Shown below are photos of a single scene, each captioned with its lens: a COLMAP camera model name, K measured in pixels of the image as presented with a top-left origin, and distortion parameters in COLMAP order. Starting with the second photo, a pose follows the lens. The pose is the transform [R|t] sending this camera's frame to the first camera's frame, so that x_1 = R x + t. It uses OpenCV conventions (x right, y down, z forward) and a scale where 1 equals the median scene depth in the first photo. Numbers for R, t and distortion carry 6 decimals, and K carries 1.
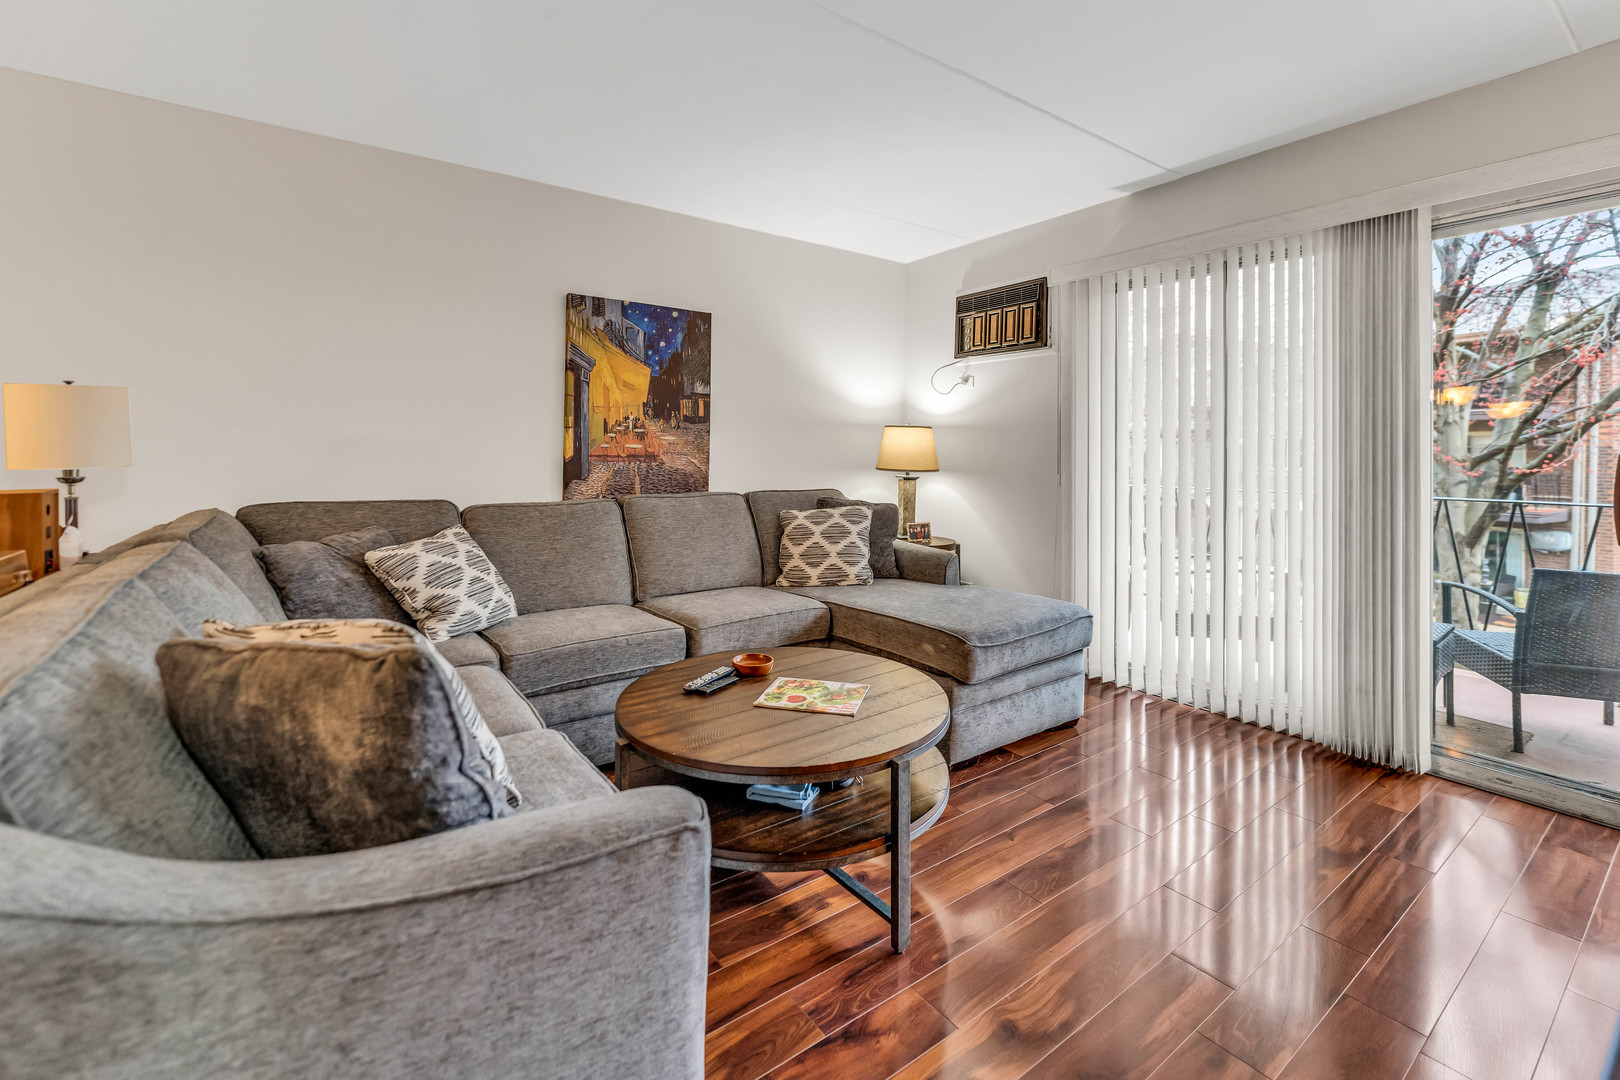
lens RADIAL K [[669.2, 0, 818.3], [0, 669.2, 447.1], [0, 0, 1]] dist [-0.001760, -0.000041]
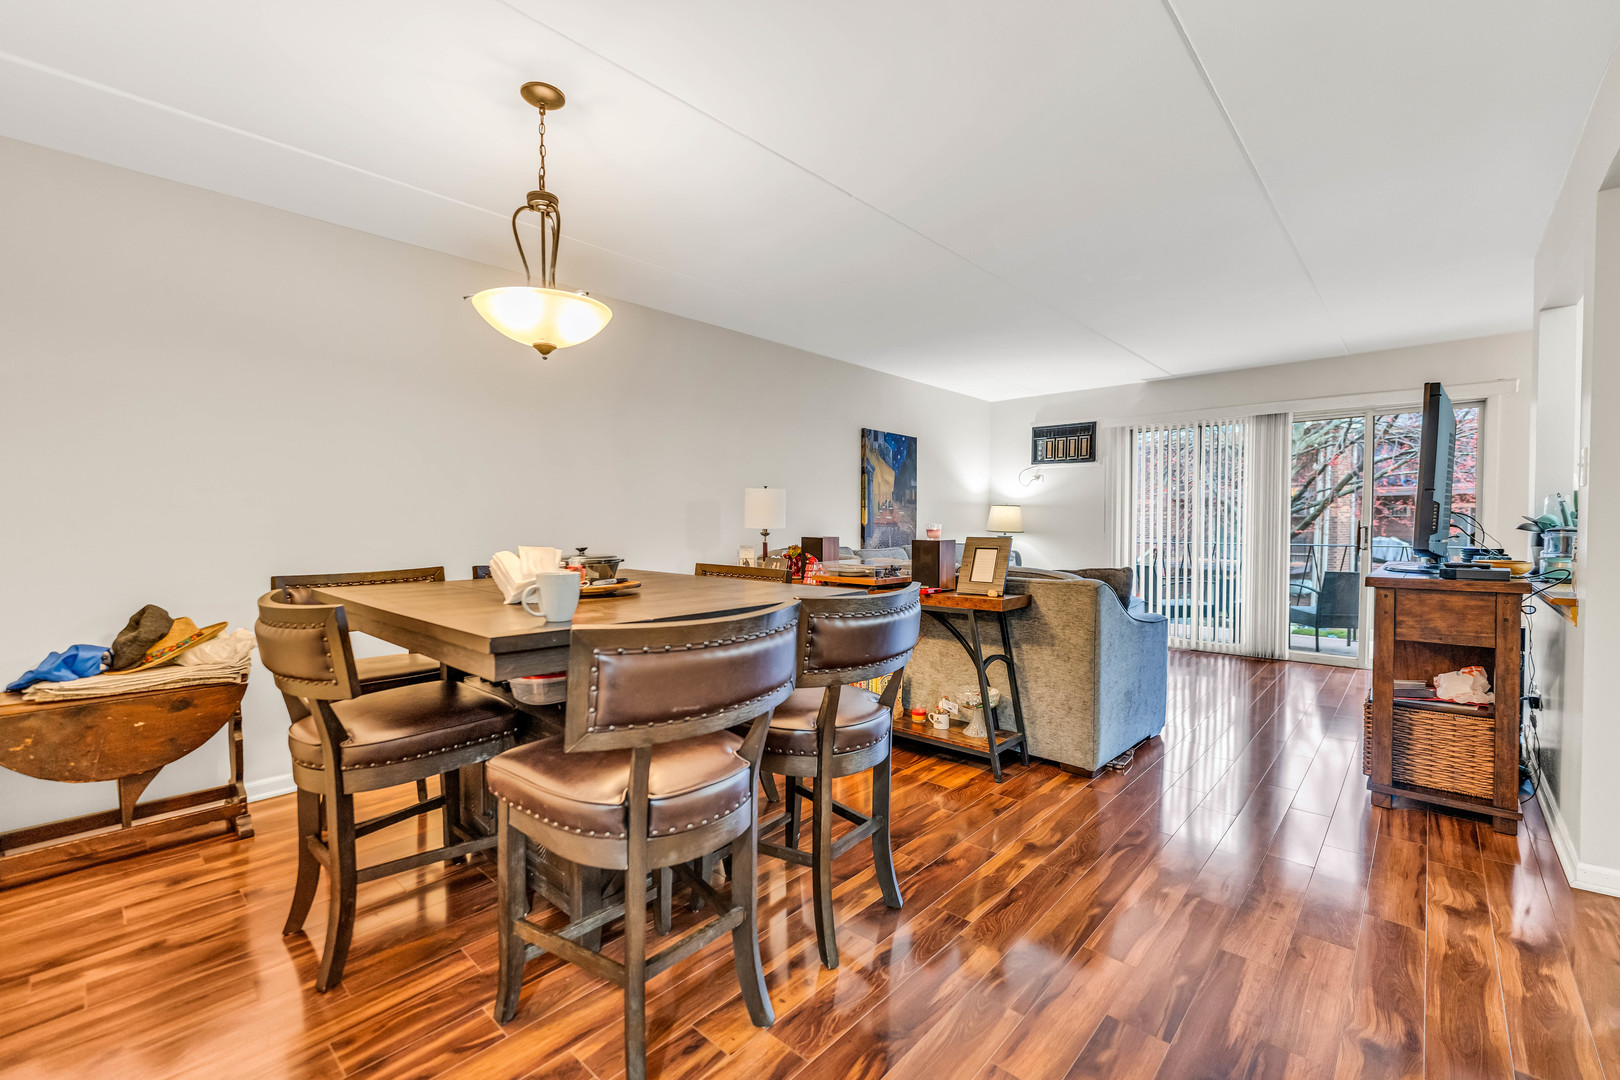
lens RADIAL K [[675.2, 0, 829.0], [0, 675.2, 542.0], [0, 0, 1]] dist [0.001417, 0.000099]
pose [[0.974016, -0.011419, 0.226190, -0.806036], [0.003932, 0.999430, 0.033523, 0.001775], [-0.226444, -0.031763, 0.973506, -0.629675]]
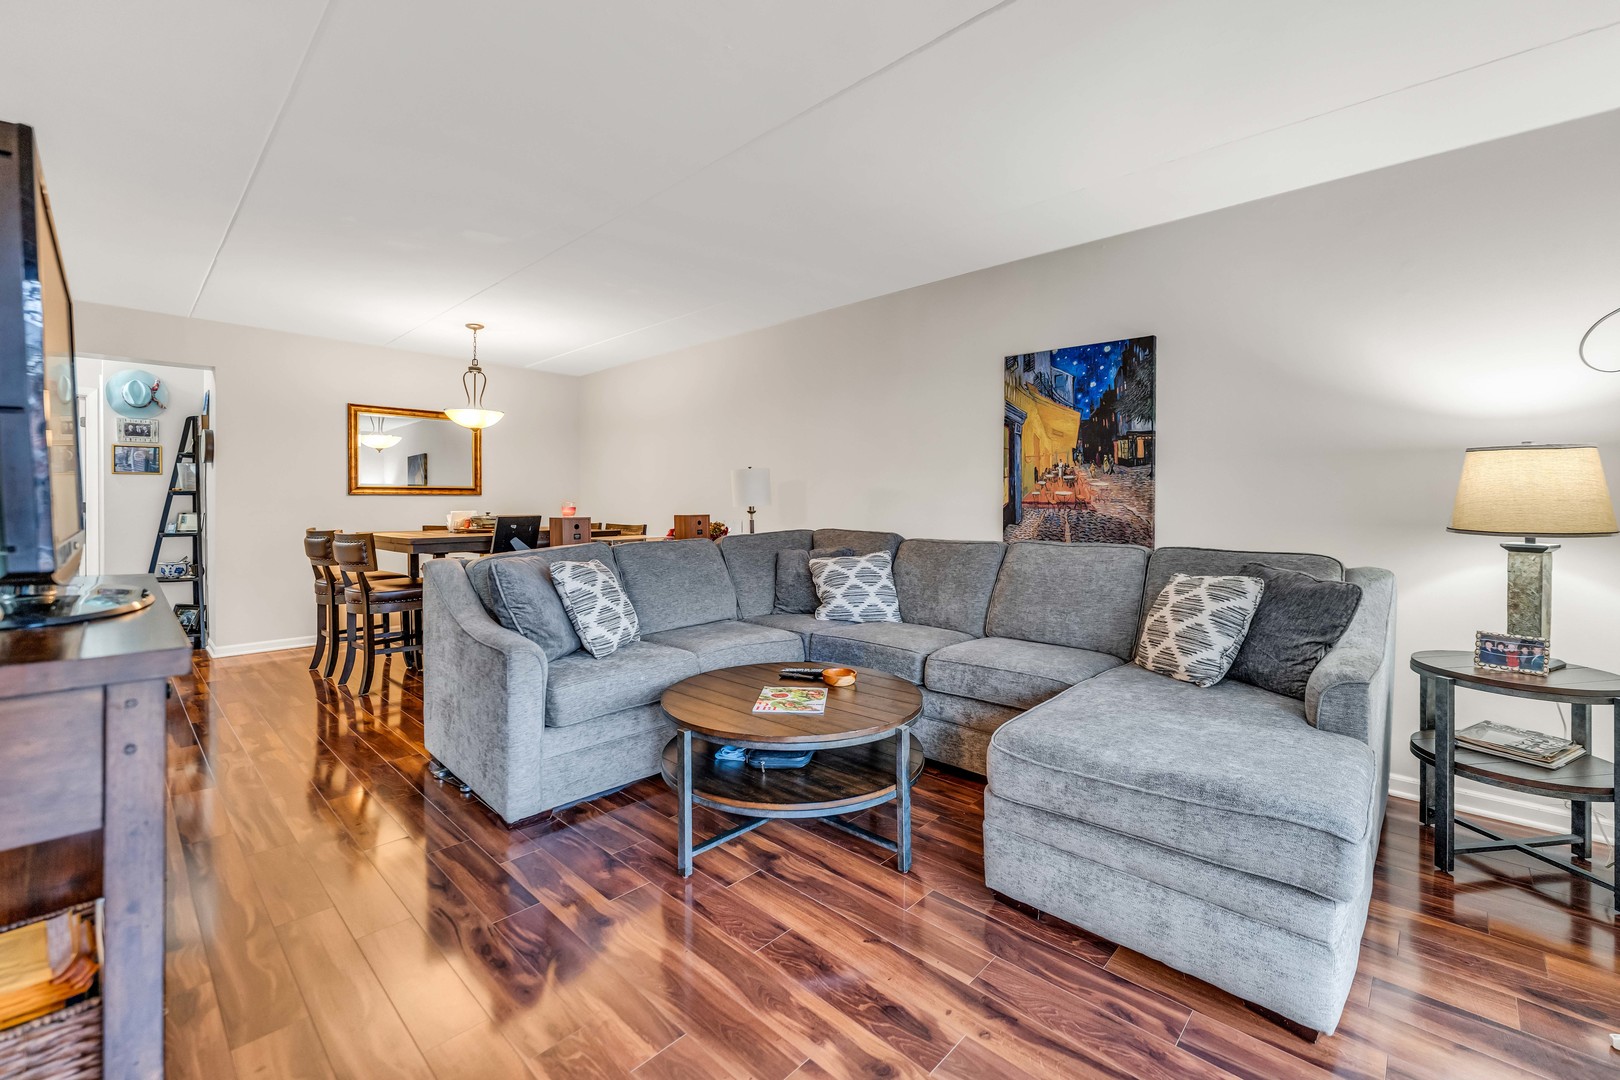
lens RADIAL K [[691.6, 0, 811.0], [0, 691.6, 497.2], [0, 0, 1]] dist [0.001553, 0.000169]
pose [[0.201626, -0.004351, -0.979453, 0.653576], [0.010883, 0.999938, -0.002202, 0.002840], [0.979402, -0.010215, 0.201661, 0.420707]]
